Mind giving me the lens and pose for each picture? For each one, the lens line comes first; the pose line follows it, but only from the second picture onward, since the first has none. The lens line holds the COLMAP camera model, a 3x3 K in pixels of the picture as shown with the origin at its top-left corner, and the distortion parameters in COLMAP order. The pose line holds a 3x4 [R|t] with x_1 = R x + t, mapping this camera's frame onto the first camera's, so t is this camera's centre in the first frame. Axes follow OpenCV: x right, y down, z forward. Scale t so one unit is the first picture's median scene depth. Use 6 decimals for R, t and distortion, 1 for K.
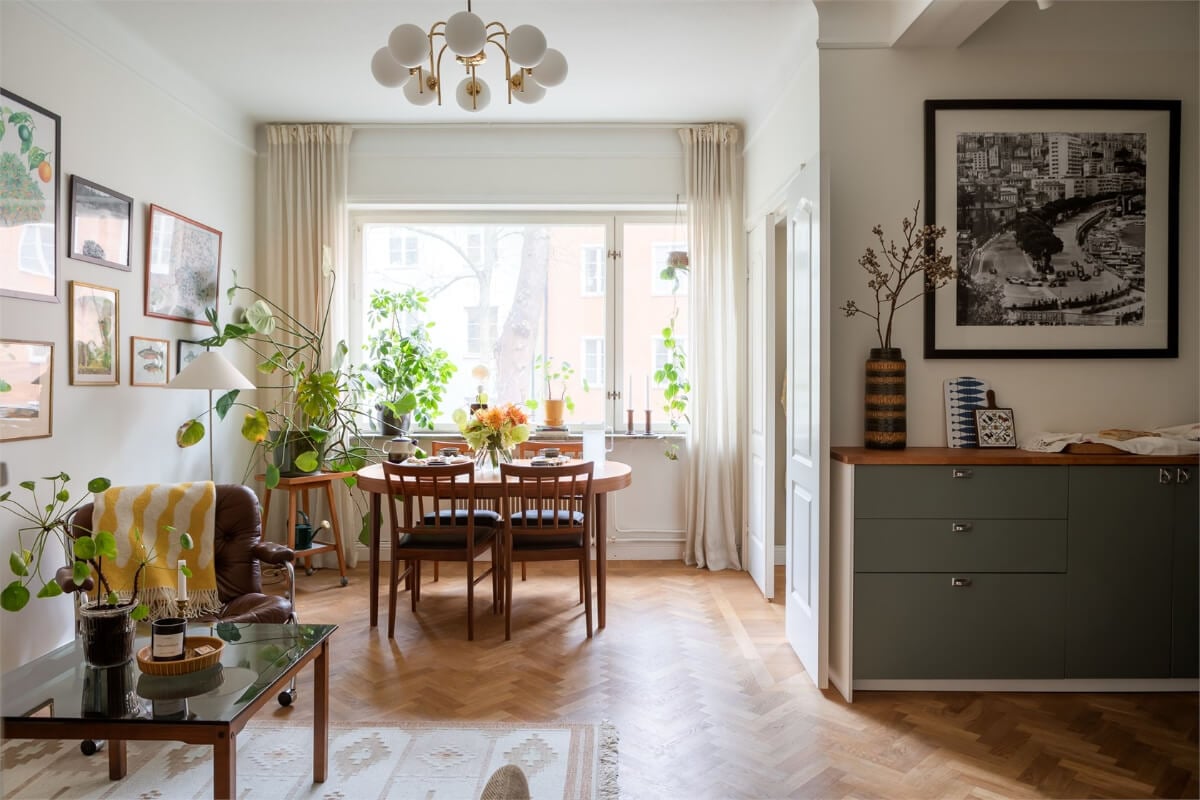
lens RADIAL K [[815.8, 0, 593.7], [0, 815.8, 380.7], [0, 0, 1]] dist [-0.028875, 0.020628]
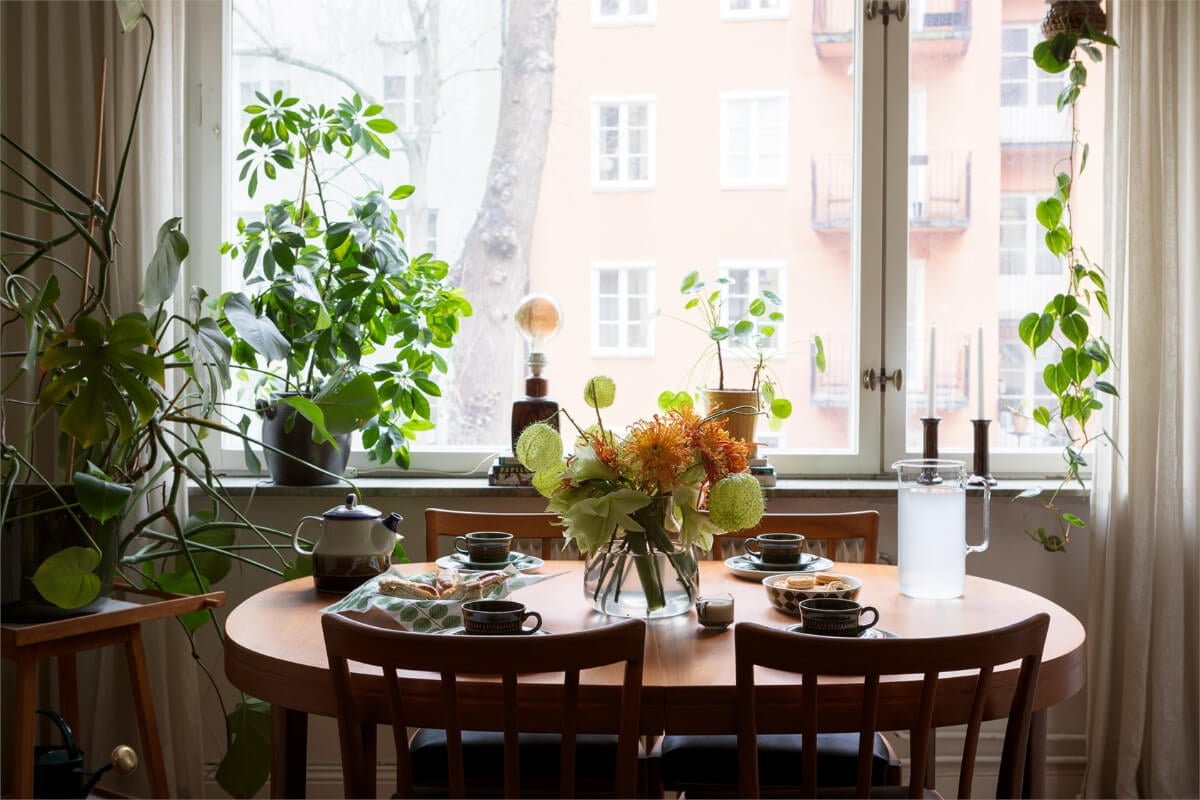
lens RADIAL K [[1389.0, 0, 605.5], [0, 1389.0, 355.2], [0, 0, 1]] dist [-0.037487, 0.000000]
pose [[0.999835, 0.002641, 0.017968, -0.132032], [-0.002779, 0.999967, 0.007677, 0.002357], [-0.017947, -0.007725, 0.999809, 0.397928]]
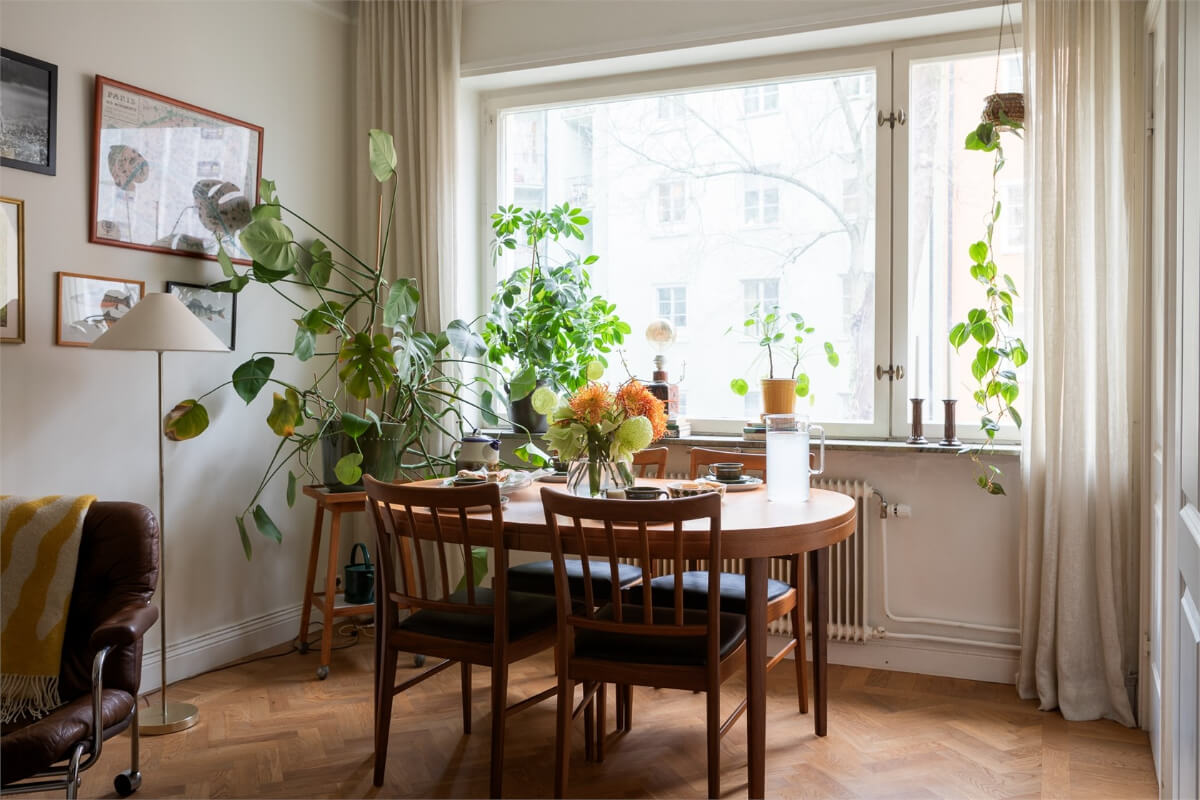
lens RADIAL K [[995.9, 0, 601.6], [0, 995.9, 375.7], [0, 0, 1]] dist [-0.008397, 0.006183]
pose [[0.911729, 0.003964, -0.410774, 0.140668], [-0.003238, 0.999992, 0.002464, 0.021705], [0.410780, -0.000916, 0.911734, 0.339989]]
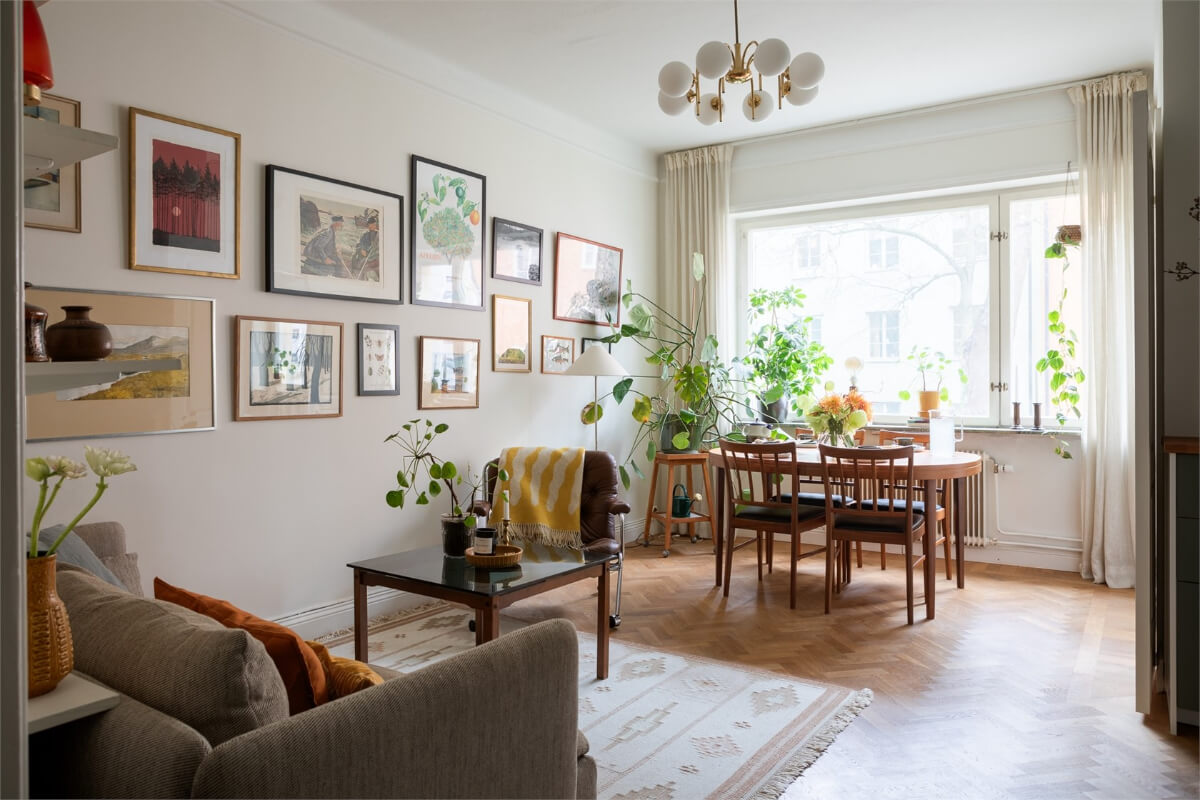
lens RADIAL K [[815.8, 0, 595.9], [0, 815.8, 375.7], [0, 0, 1]] dist [-0.028875, 0.020628]
pose [[0.826861, -0.005385, -0.562381, 0.186227], [-0.002886, 0.999900, -0.013817, 0.021929], [0.562399, 0.013047, 0.826763, -0.026926]]
